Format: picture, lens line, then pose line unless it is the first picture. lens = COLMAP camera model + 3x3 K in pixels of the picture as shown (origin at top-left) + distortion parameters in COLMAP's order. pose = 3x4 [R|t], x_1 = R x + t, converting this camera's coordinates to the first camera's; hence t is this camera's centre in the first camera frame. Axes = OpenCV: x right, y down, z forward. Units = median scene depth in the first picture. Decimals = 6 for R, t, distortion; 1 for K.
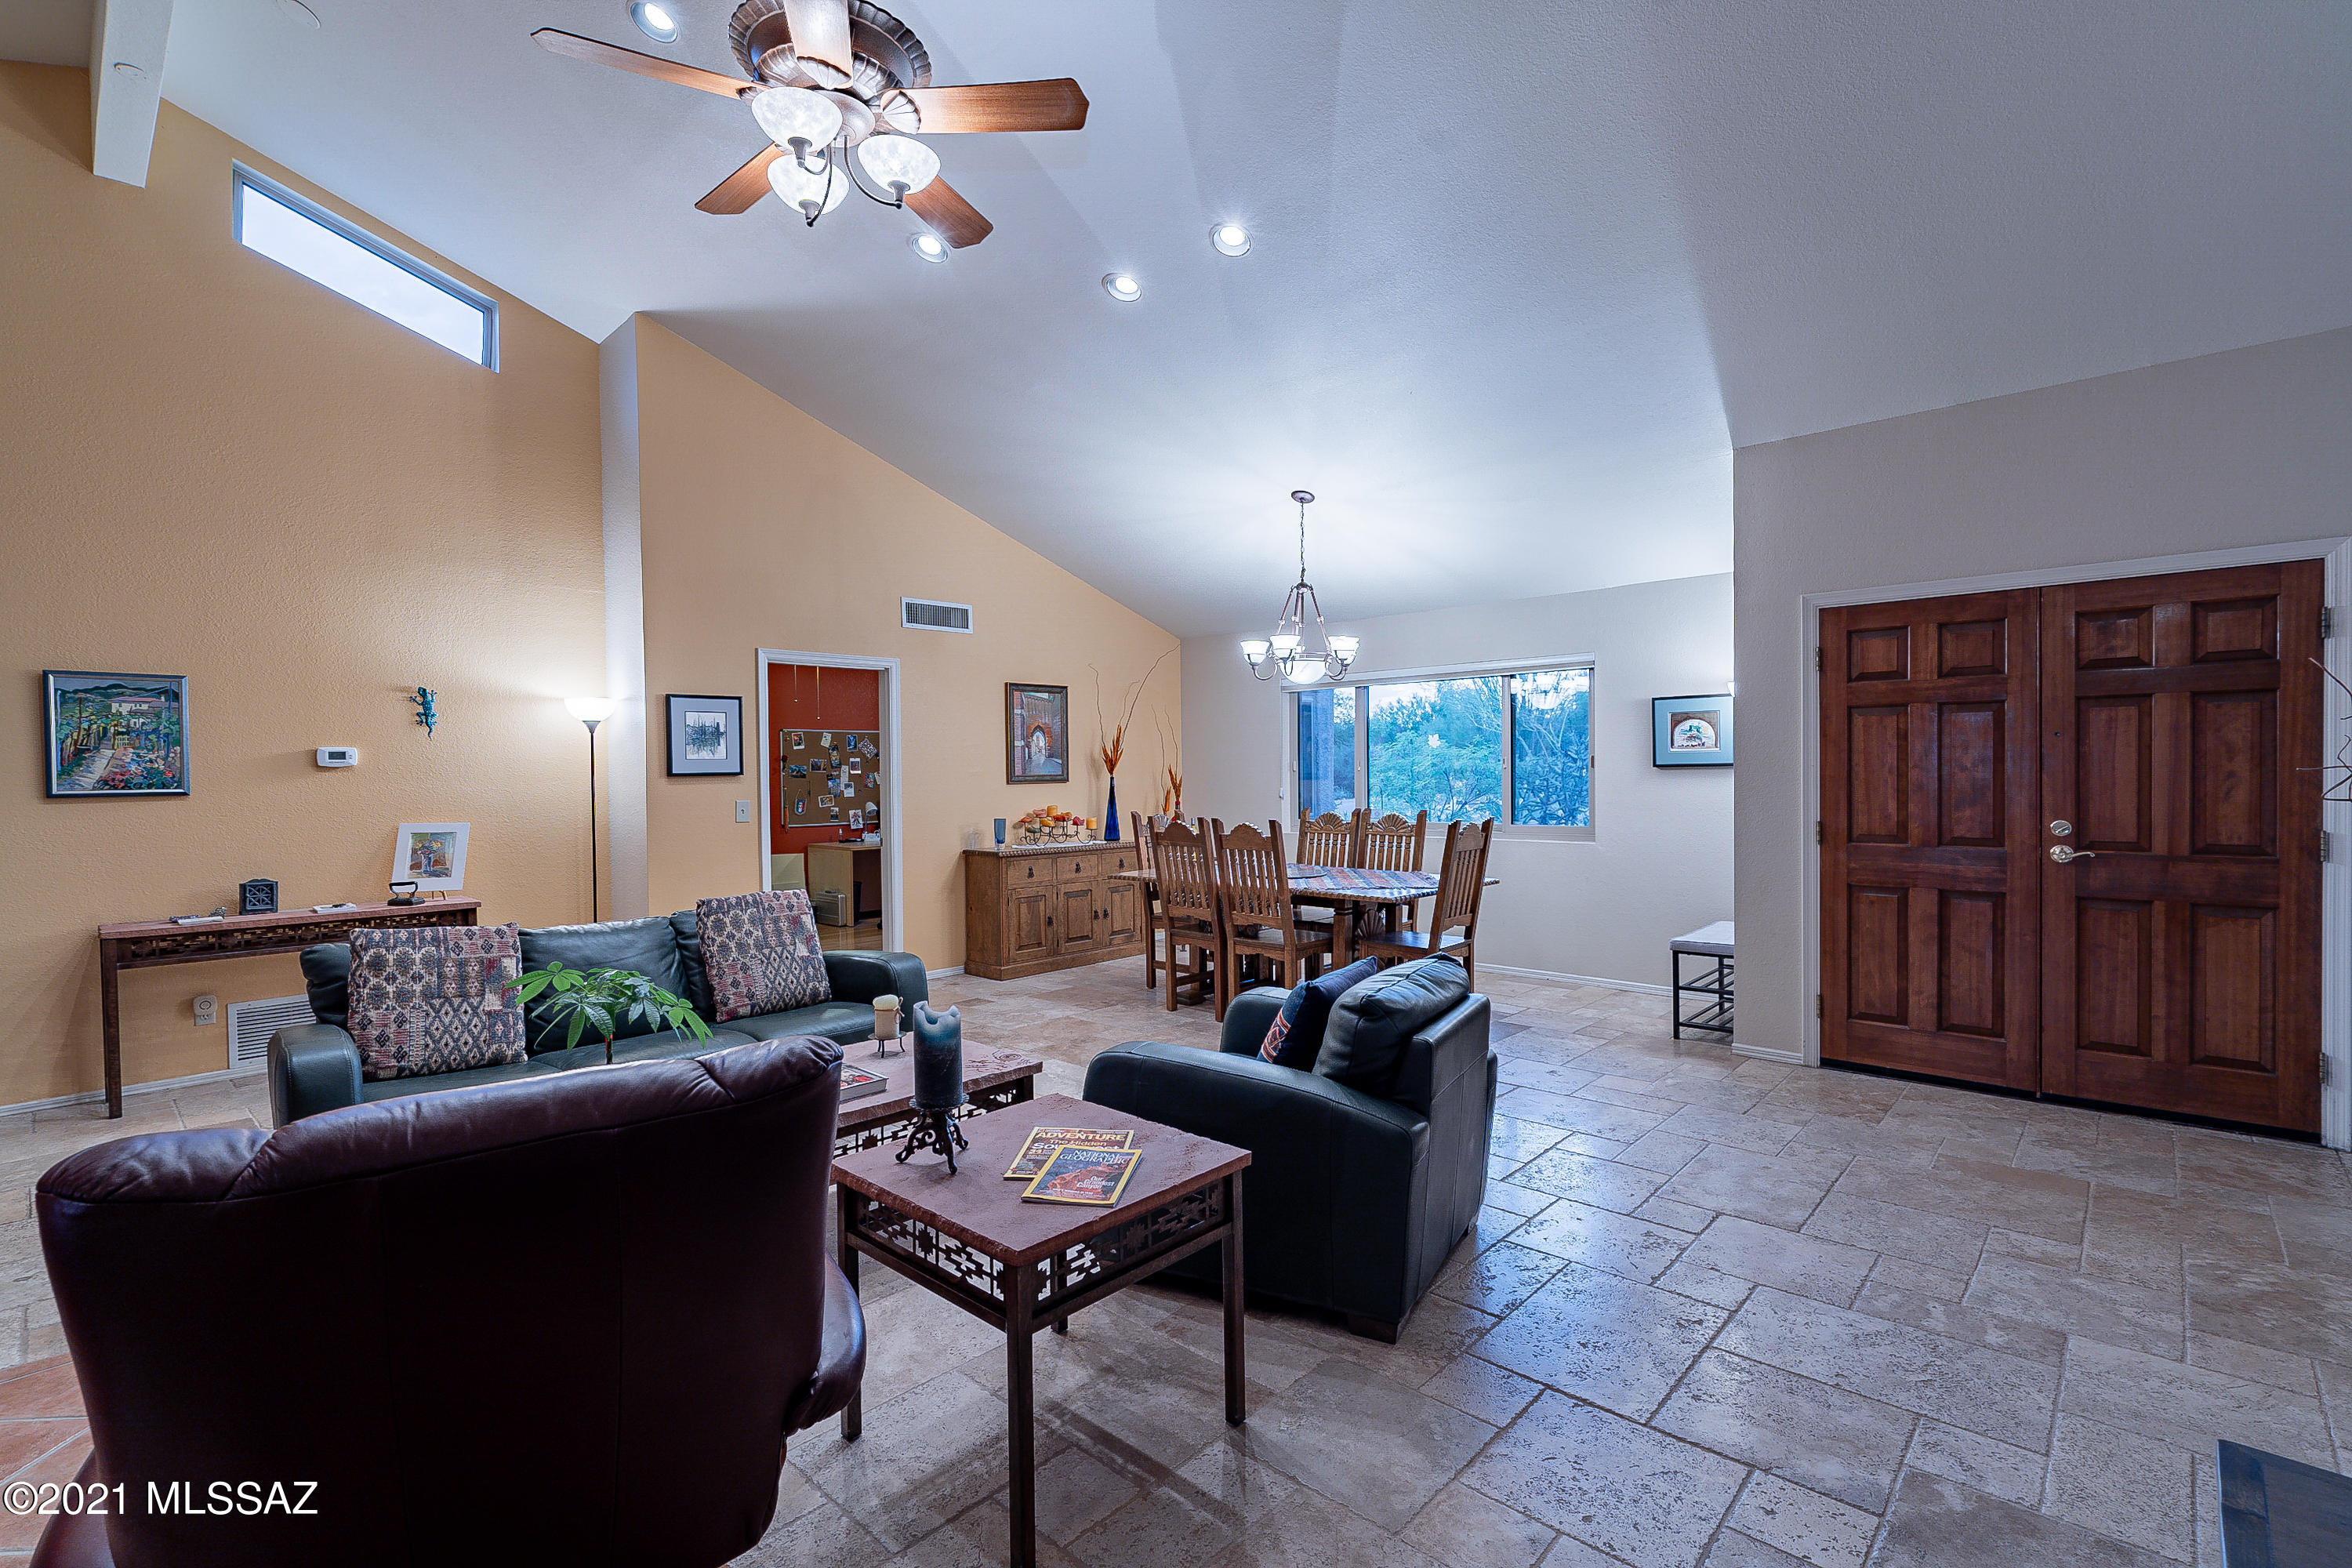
lens RADIAL K [[1064.1, 0, 1182.9], [0, 1064.1, 795.5], [0, 0, 1]] dist [0.000977, 0.000444]
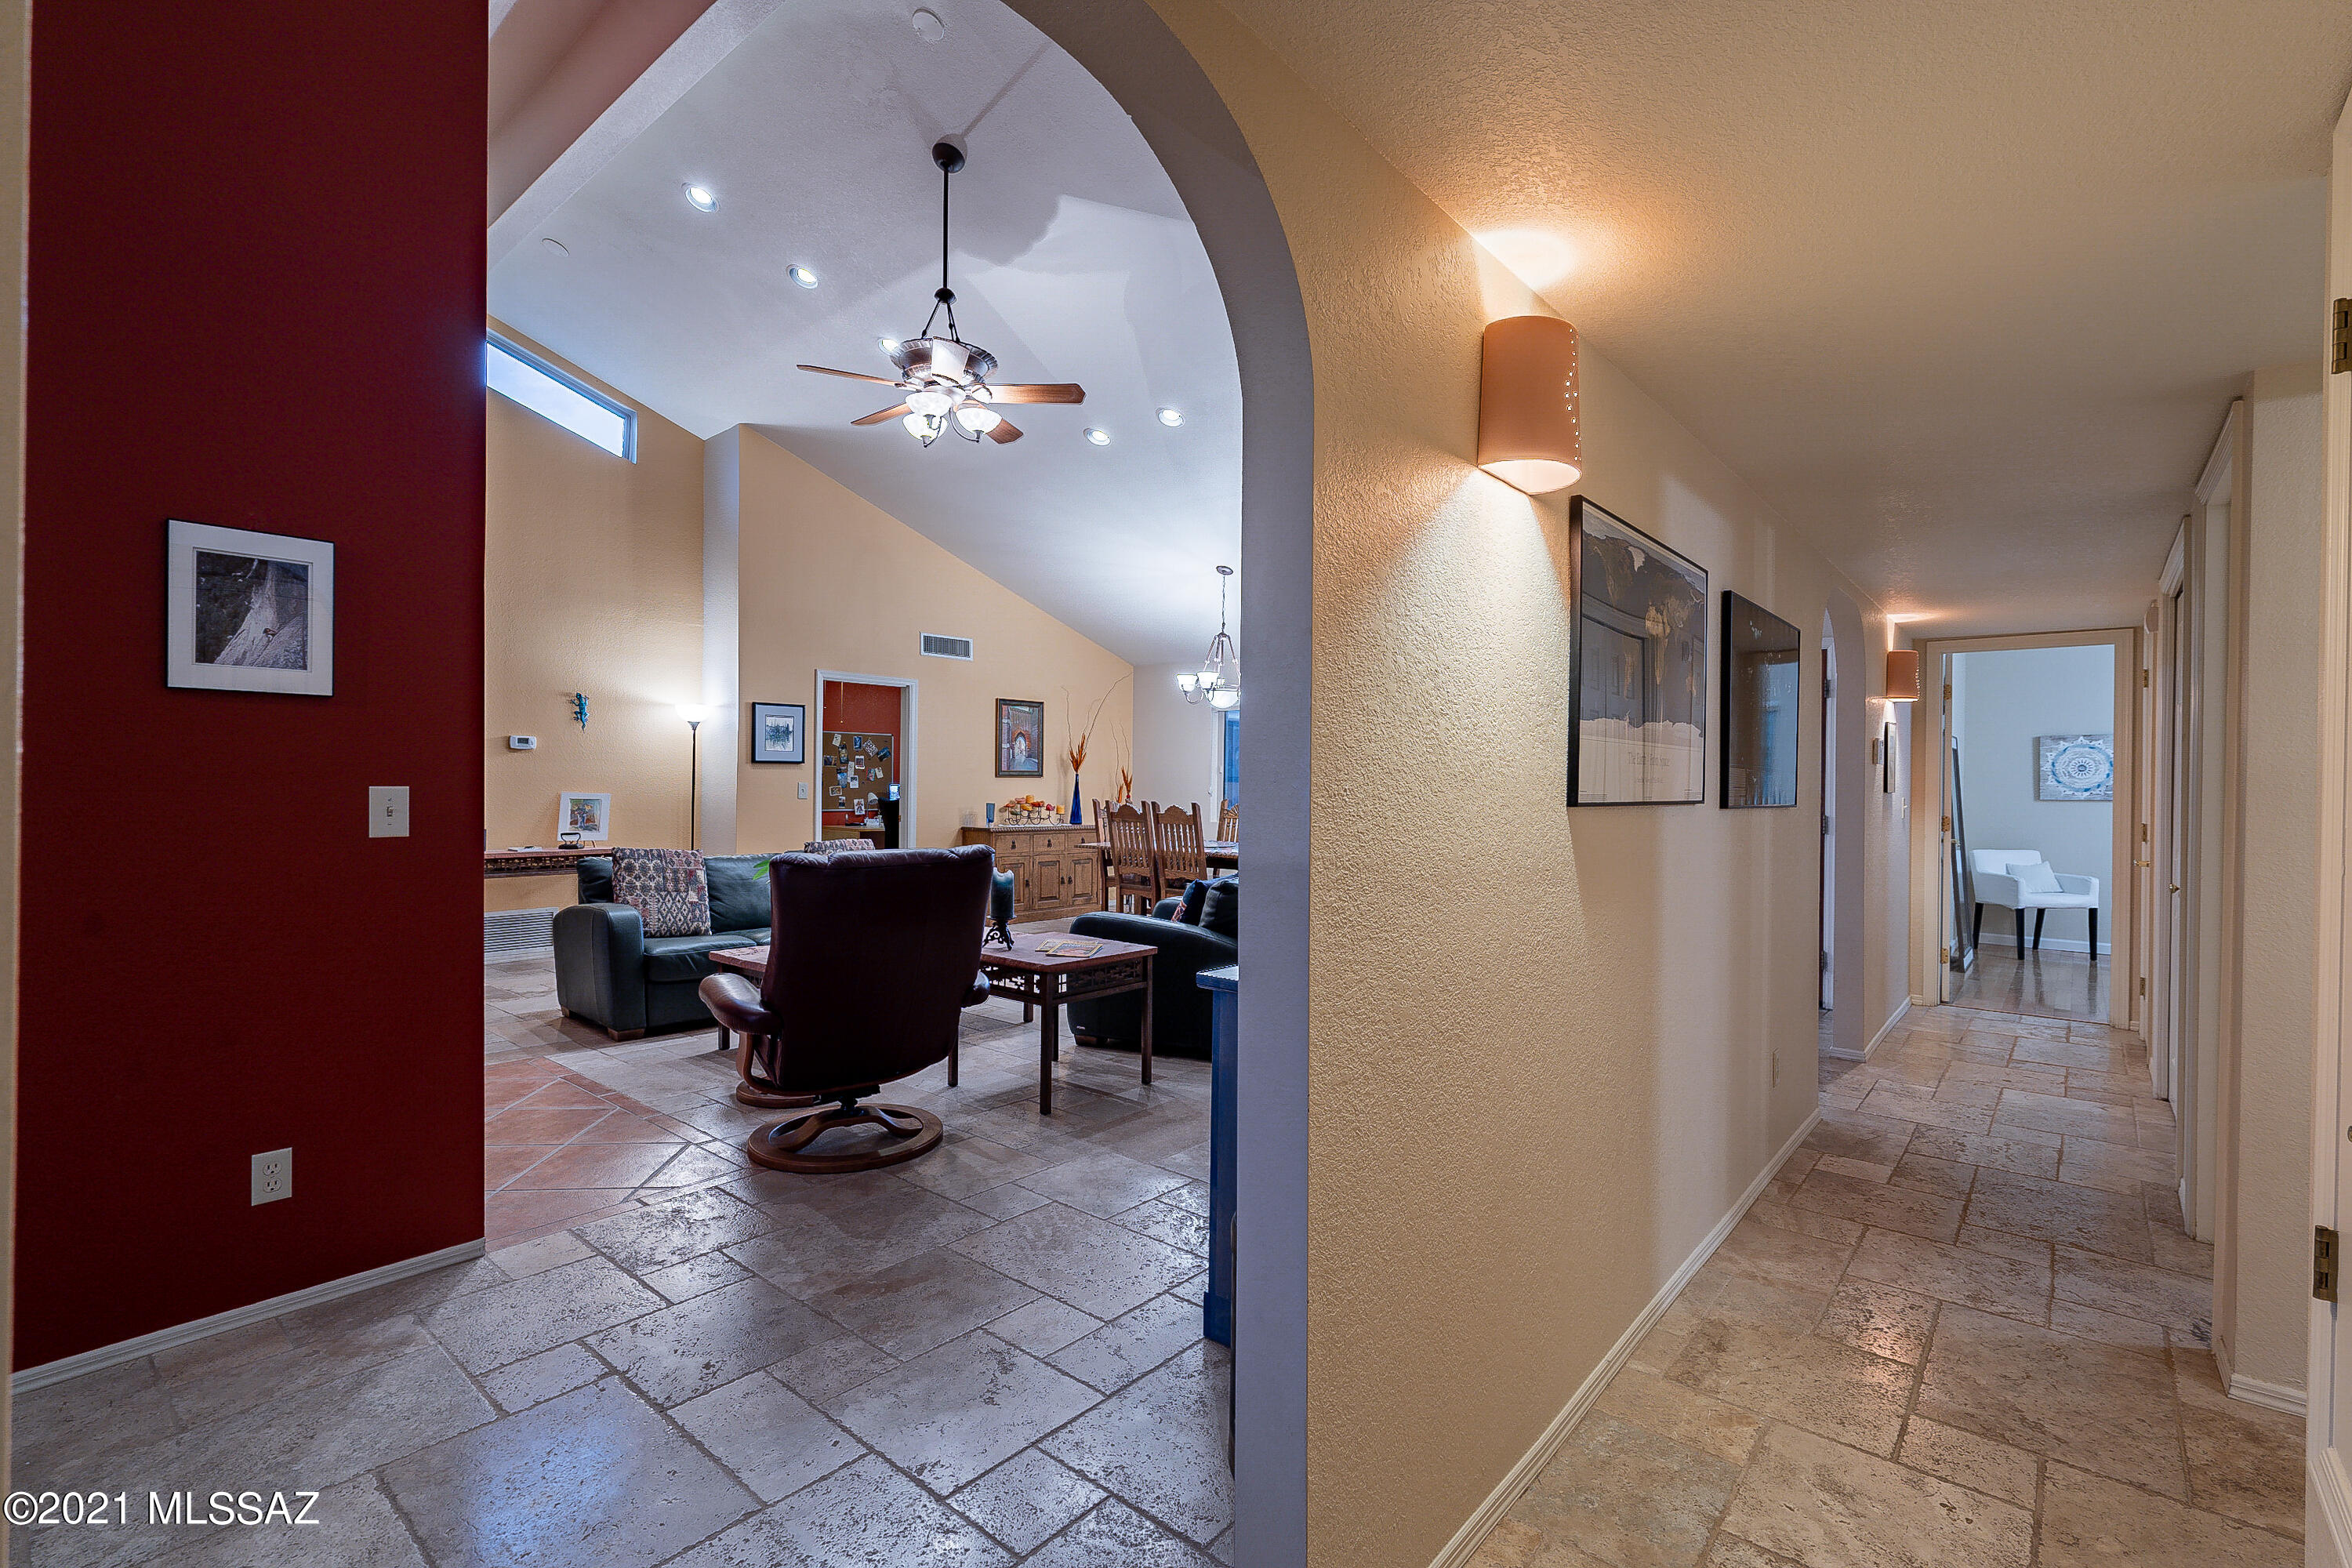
lens RADIAL K [[1064.1, 0, 1193.6], [0, 1064.1, 774.9], [0, 0, 1]] dist [0.000977, 0.000444]
pose [[0.998338, 0.023103, 0.052804, 0.007300], [-0.021490, 0.999291, -0.030907, 0.026950], [-0.053481, 0.029721, 0.998126, -0.380175]]
